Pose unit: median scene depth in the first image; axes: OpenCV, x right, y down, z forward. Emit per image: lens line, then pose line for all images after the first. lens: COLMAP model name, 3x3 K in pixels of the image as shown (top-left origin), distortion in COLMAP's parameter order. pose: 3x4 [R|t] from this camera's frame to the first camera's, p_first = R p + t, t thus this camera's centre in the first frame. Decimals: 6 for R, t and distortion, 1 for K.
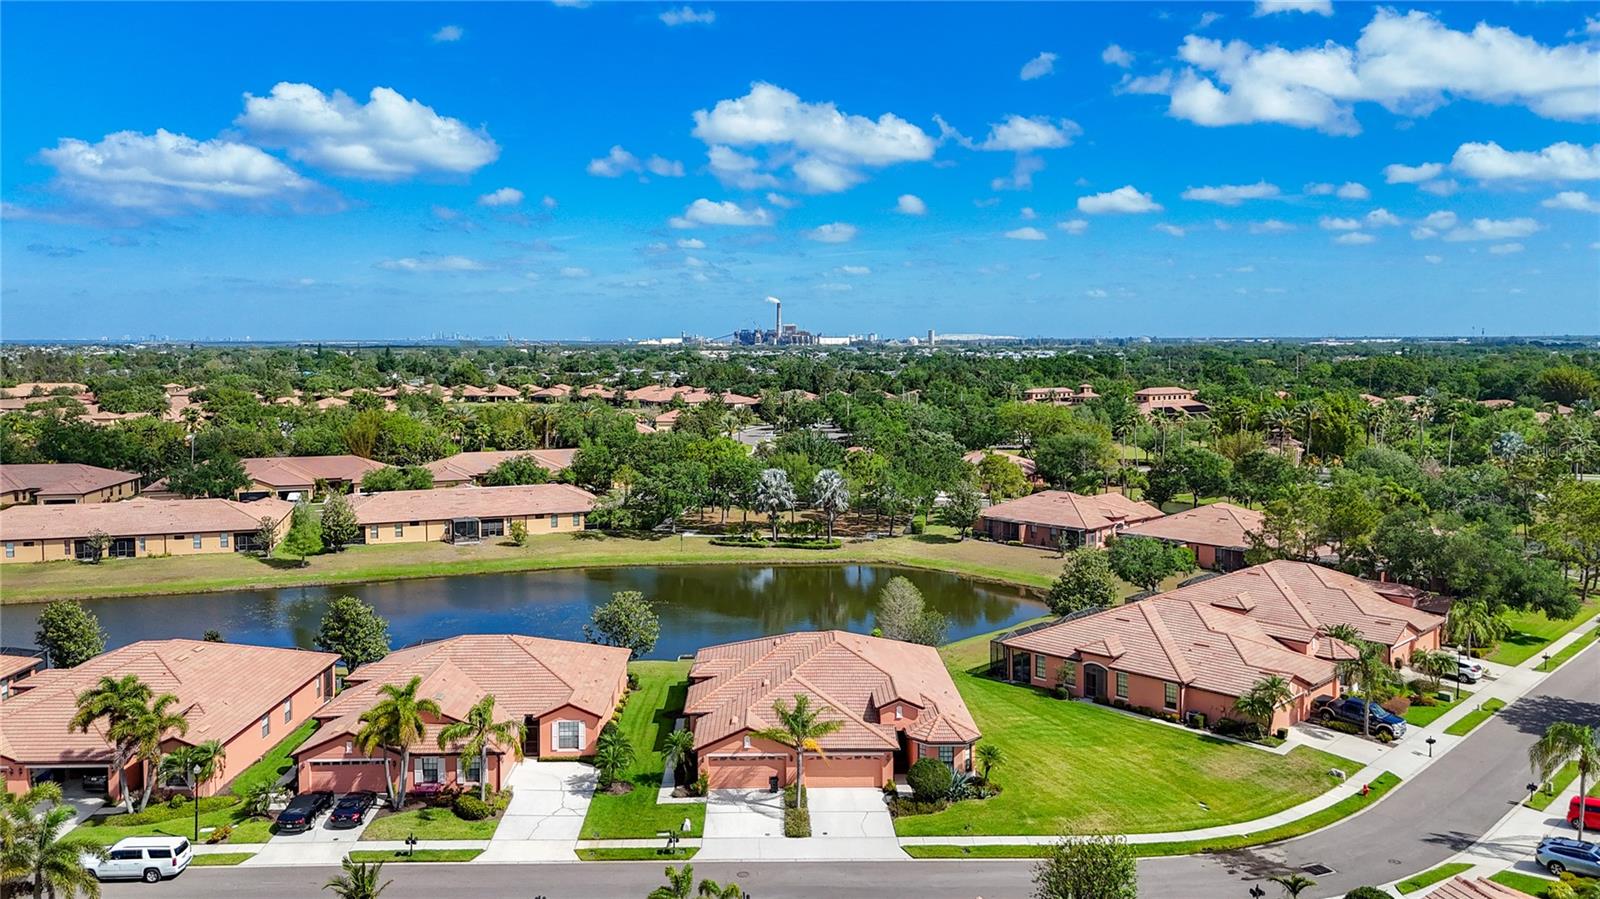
lens RADIAL K [[1198.3, 0, 792.9], [0, 1198.3, 412.4], [0, 0, 1]] dist [0.070846, -0.058830]
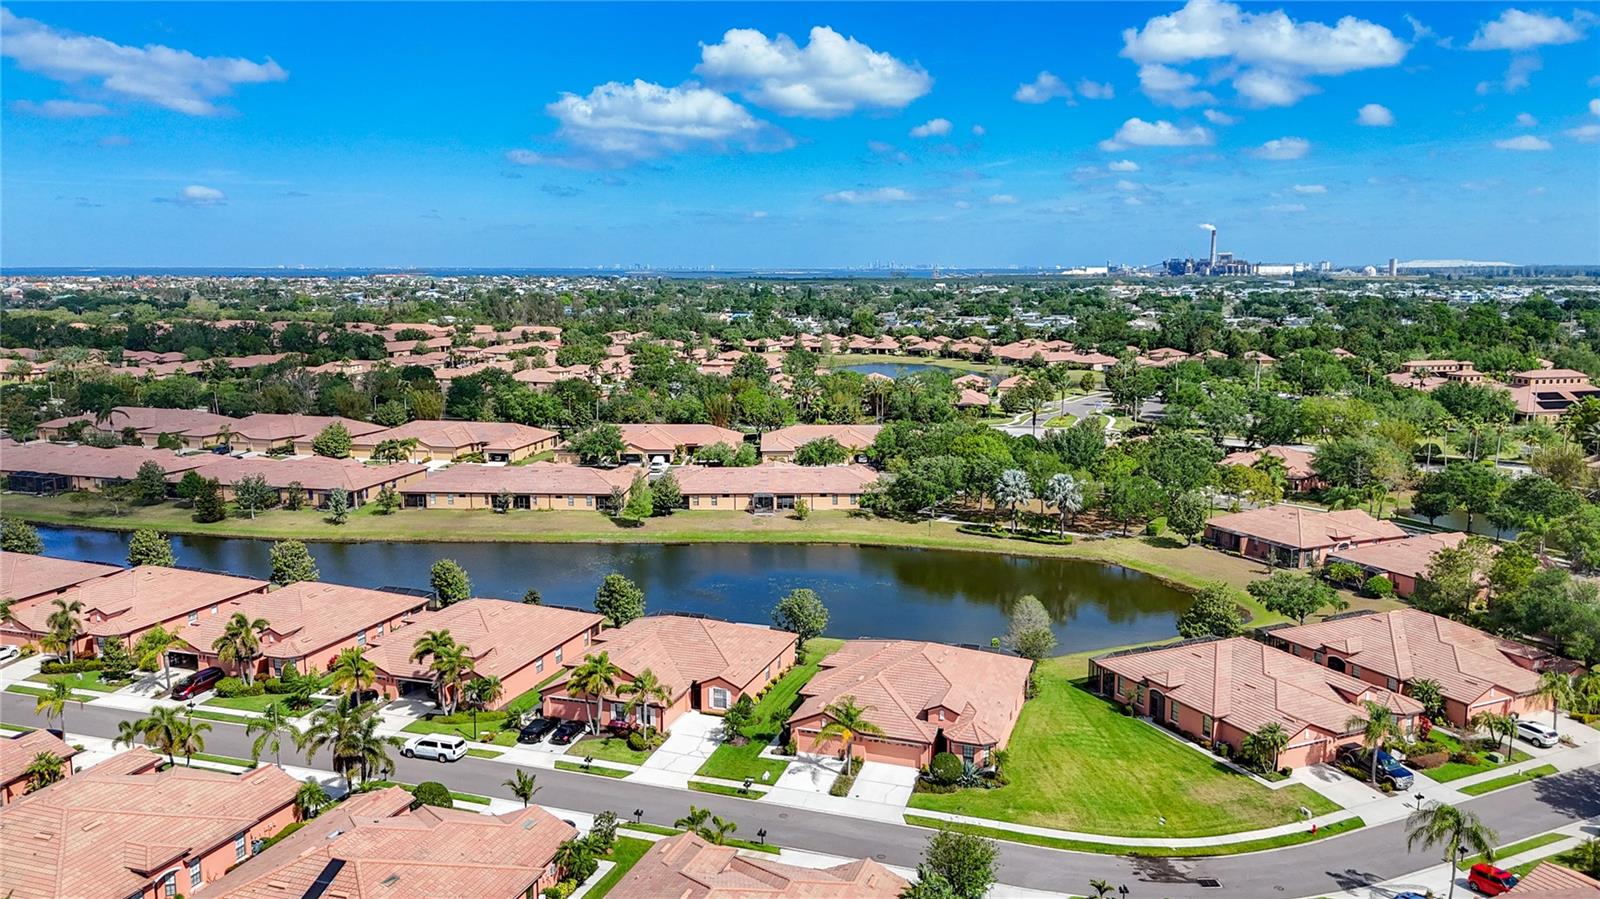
lens RADIAL K [[1164.5, 0, 796.4], [0, 1164.5, 506.6], [0, 0, 1]] dist [0.091921, -0.073121]
pose [[0.938731, 0.067904, -0.337894, 0.290544], [-0.019427, 0.989266, 0.144832, -0.129286], [0.344101, -0.129394, 0.929974, -0.173557]]
